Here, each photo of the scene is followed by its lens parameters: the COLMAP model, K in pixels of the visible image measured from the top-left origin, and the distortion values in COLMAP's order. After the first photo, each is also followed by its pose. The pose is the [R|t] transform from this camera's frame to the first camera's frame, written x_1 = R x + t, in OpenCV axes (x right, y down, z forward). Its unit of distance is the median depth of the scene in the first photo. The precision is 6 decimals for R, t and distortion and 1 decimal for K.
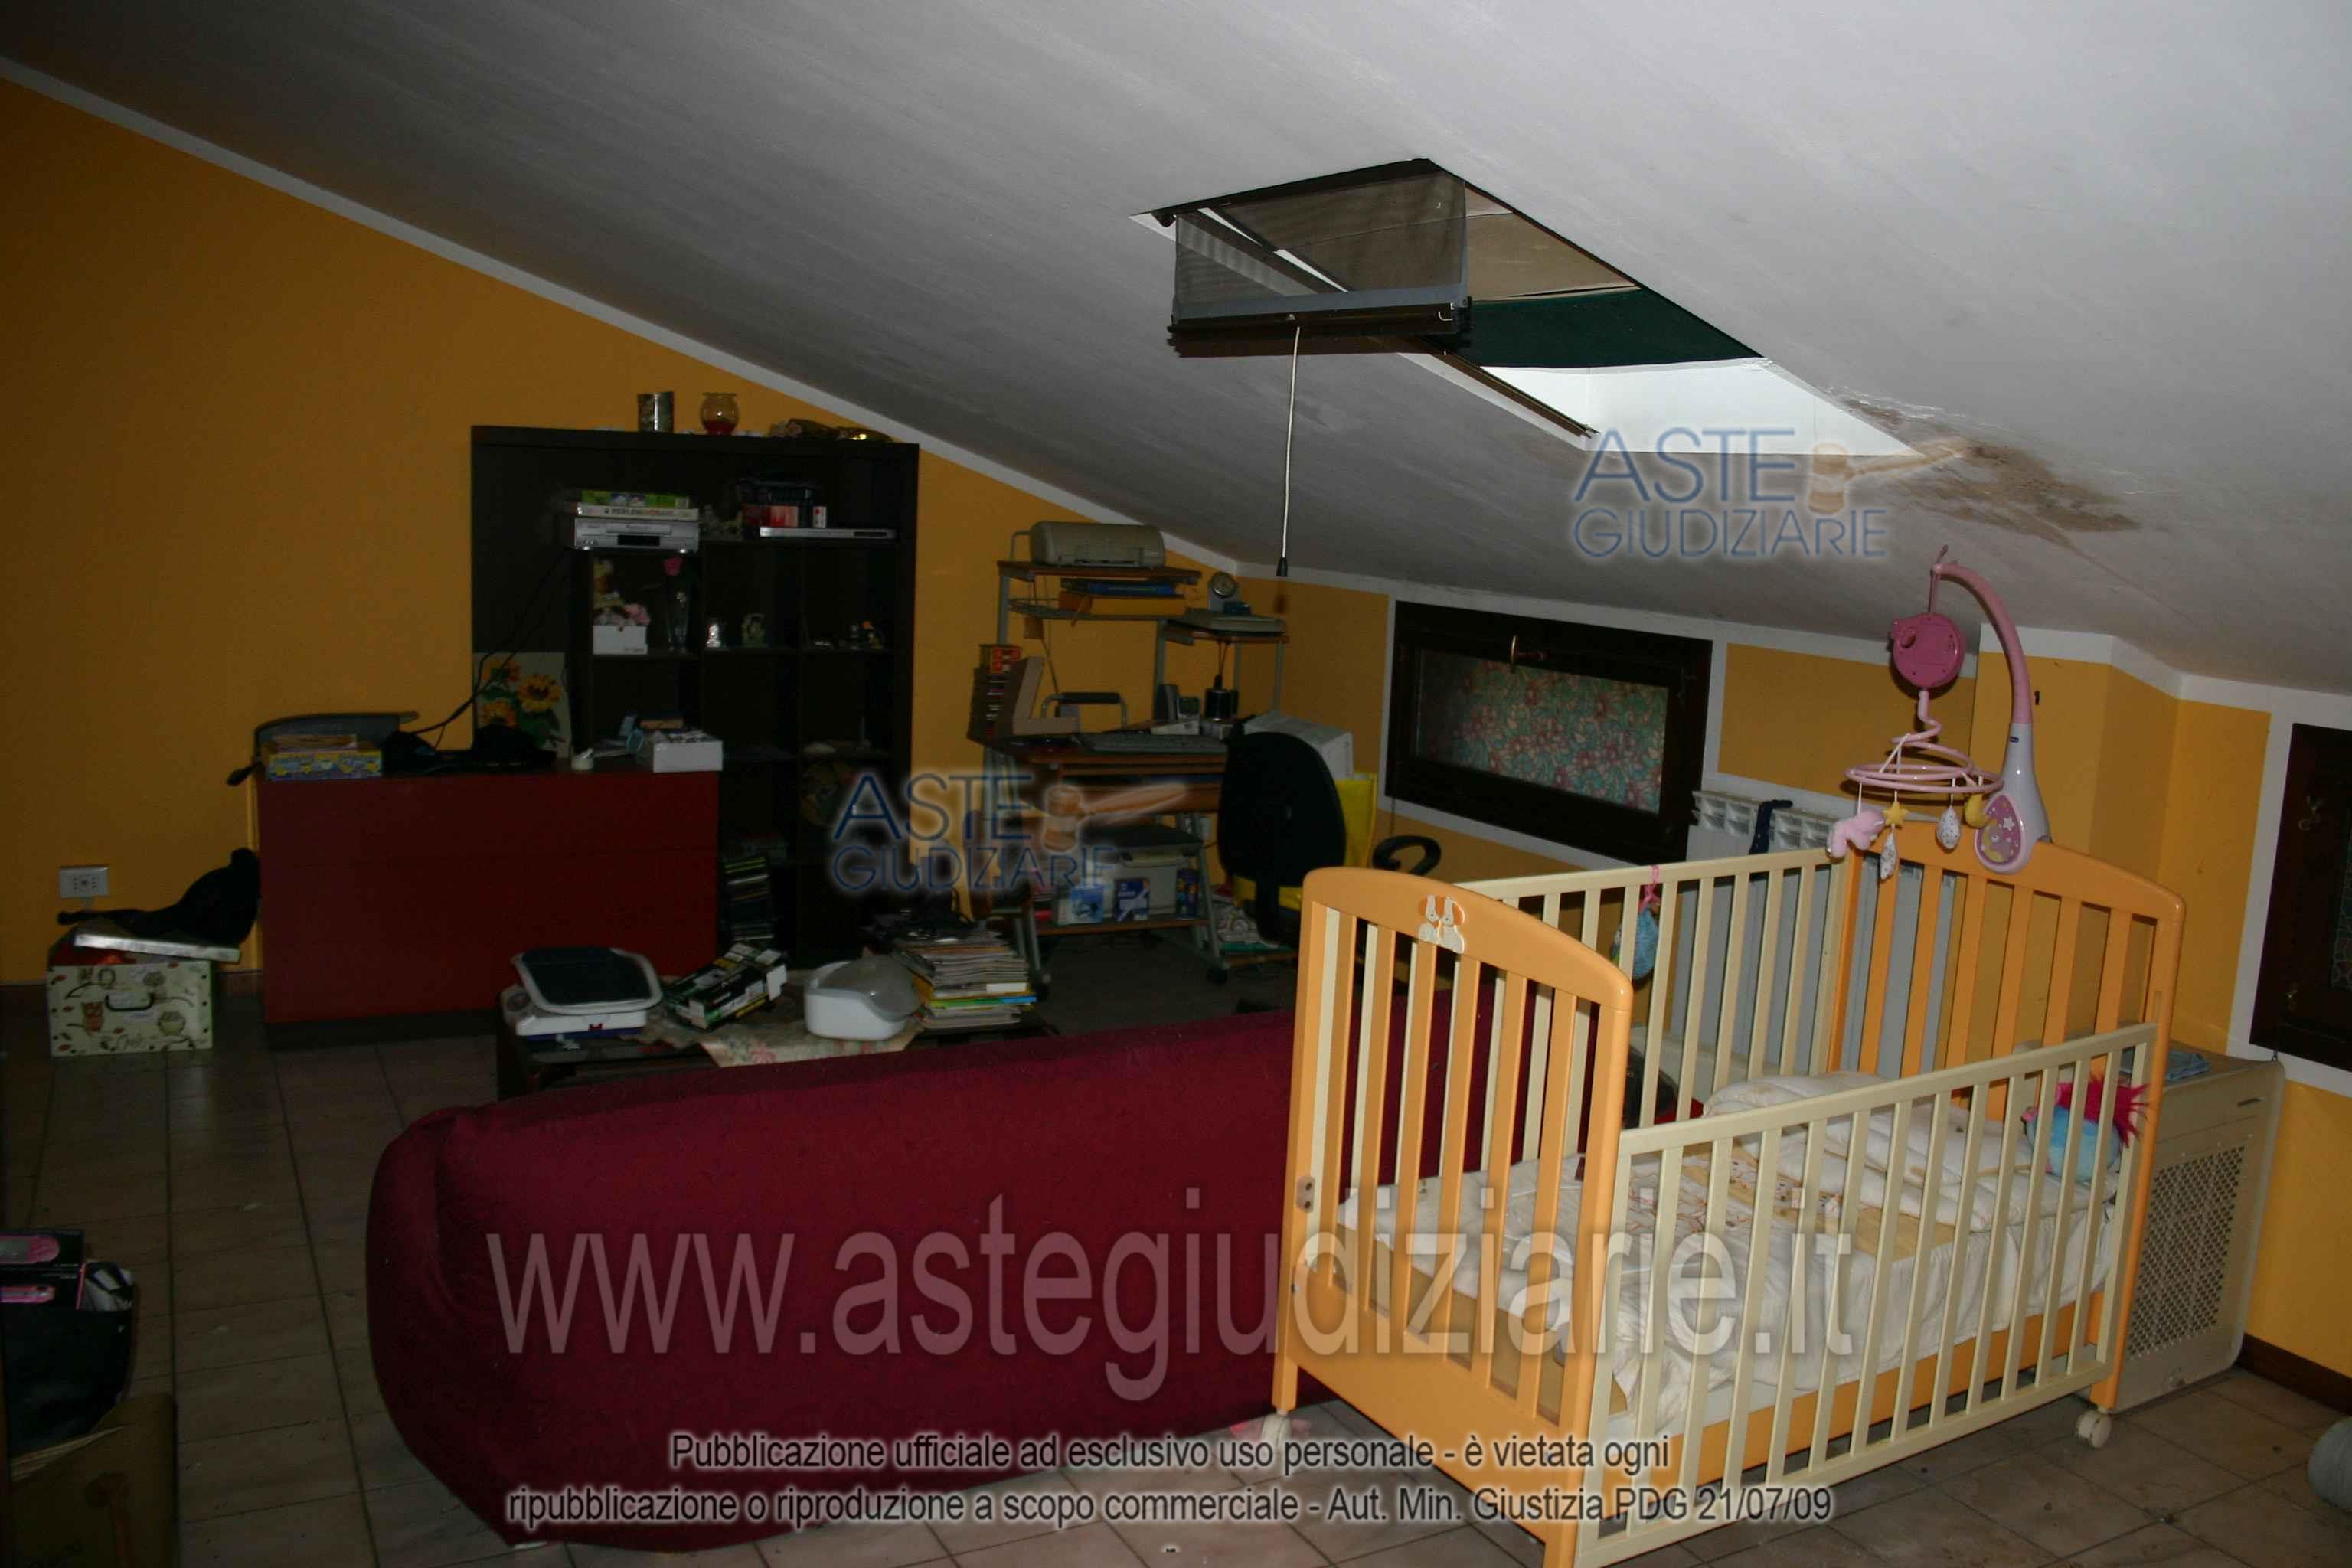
lens RADIAL K [[1958.8, 0, 1176.0], [0, 1958.8, 784.0], [0, 0, 1]] dist [-0.173571, 0.151392]
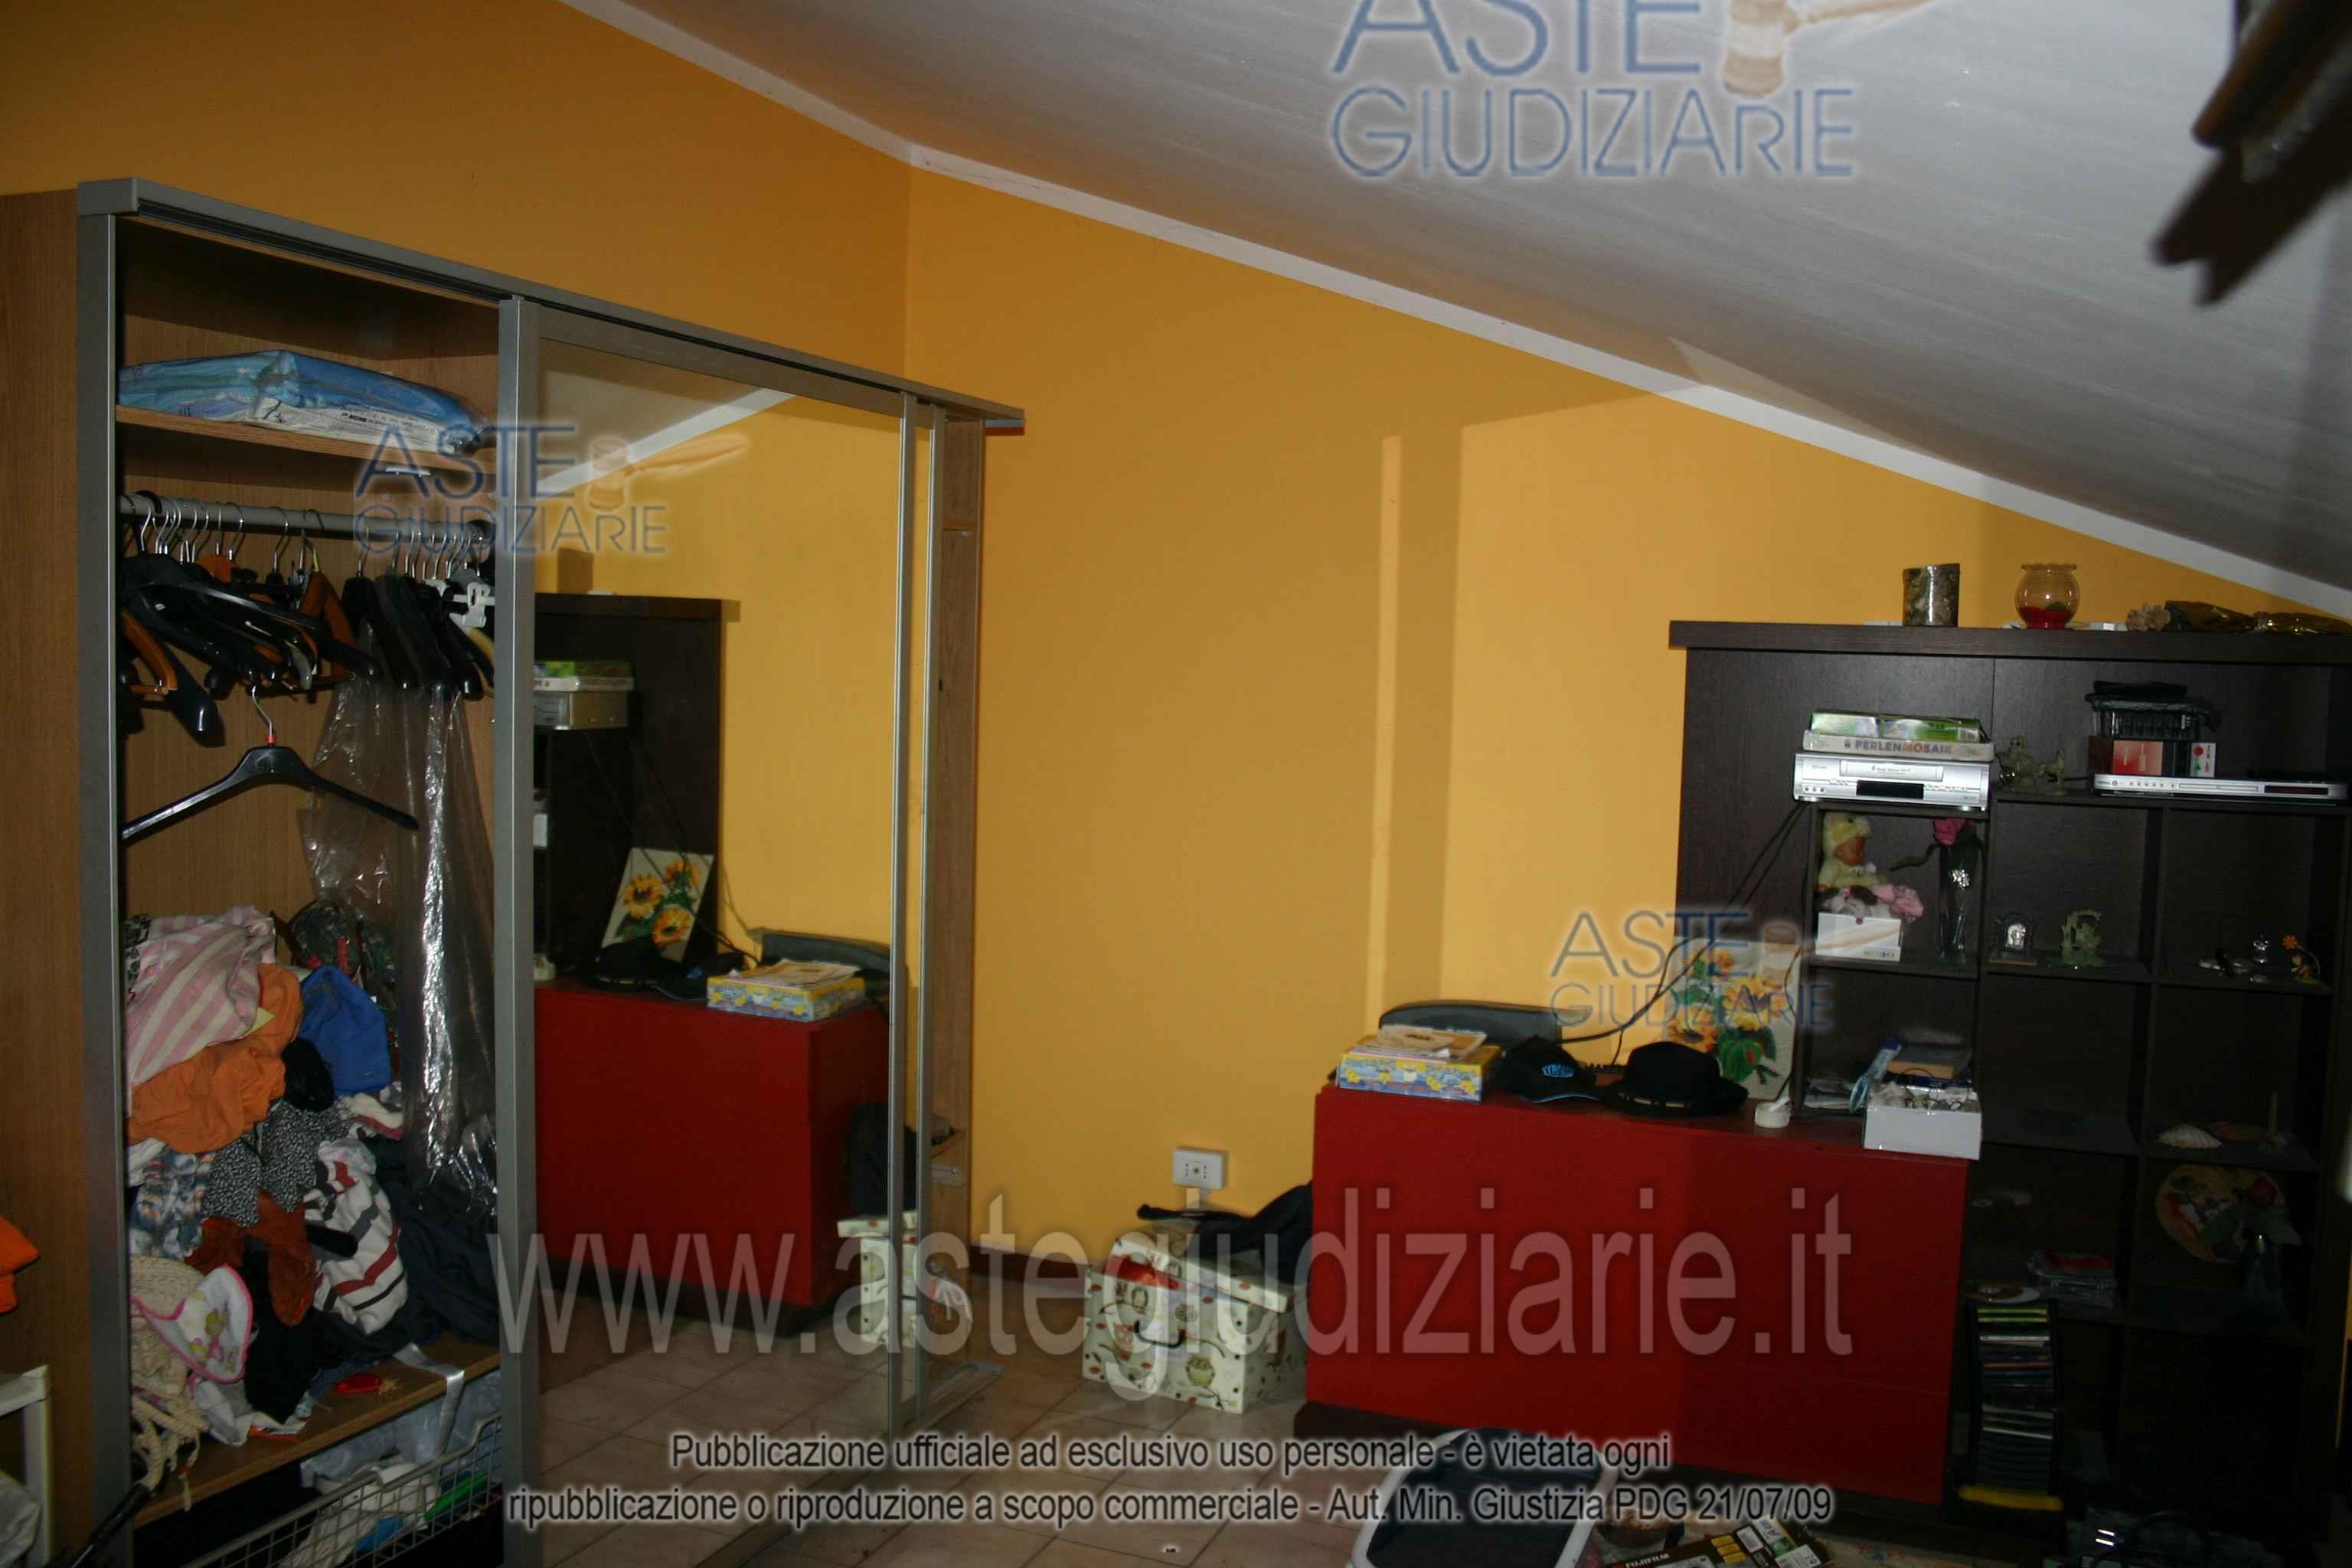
lens RADIAL K [[1958.8, 0, 1176.0], [0, 1958.8, 784.0], [0, 0, 1]] dist [-0.173571, 0.151392]
pose [[0.625615, 0.024461, -0.779749, 0.079385], [-0.110361, 0.992232, -0.057419, -0.062656], [0.772287, 0.121976, 0.623454, 0.396835]]
